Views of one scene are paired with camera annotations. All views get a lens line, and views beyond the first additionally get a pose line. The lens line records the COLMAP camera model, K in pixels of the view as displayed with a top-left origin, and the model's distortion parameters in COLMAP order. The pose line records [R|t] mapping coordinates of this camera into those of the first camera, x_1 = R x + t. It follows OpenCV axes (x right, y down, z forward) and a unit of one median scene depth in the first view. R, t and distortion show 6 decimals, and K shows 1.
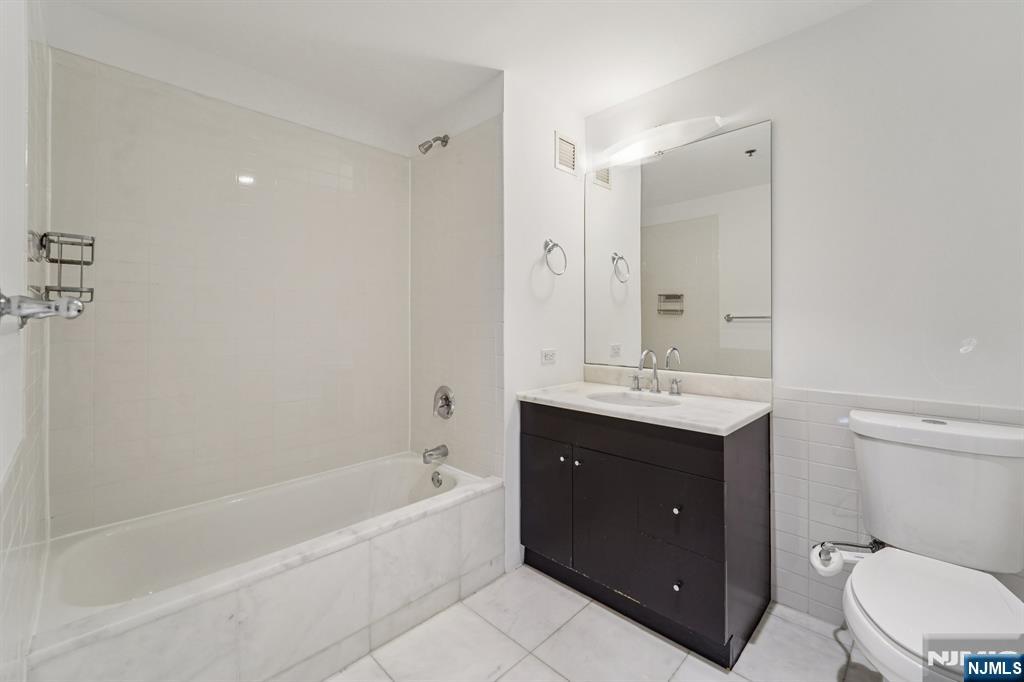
lens RADIAL K [[424.9, 0, 504.1], [0, 424.9, 318.6], [0, 0, 1]] dist [-0.003627, -0.001502]
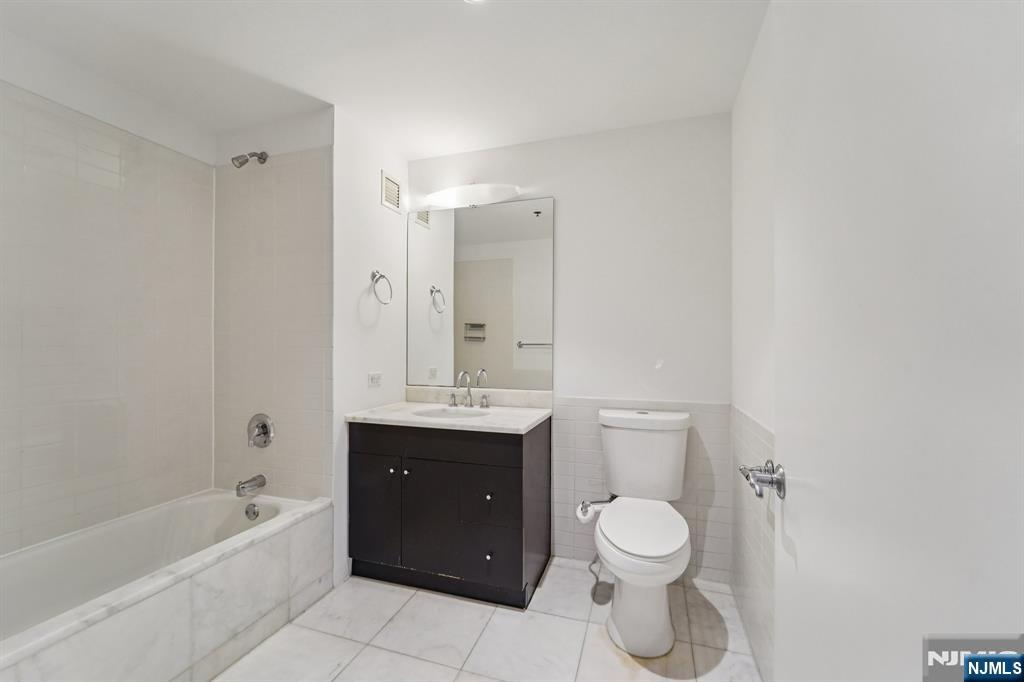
lens RADIAL K [[424.9, 0, 494.4], [0, 424.9, 344.9], [0, 0, 1]] dist [-0.003627, -0.001502]
pose [[0.905375, 0.006523, 0.424562, -0.086508], [-0.008108, 0.999965, 0.001926, -0.003473], [-0.424534, -0.005186, 0.905397, -0.112019]]
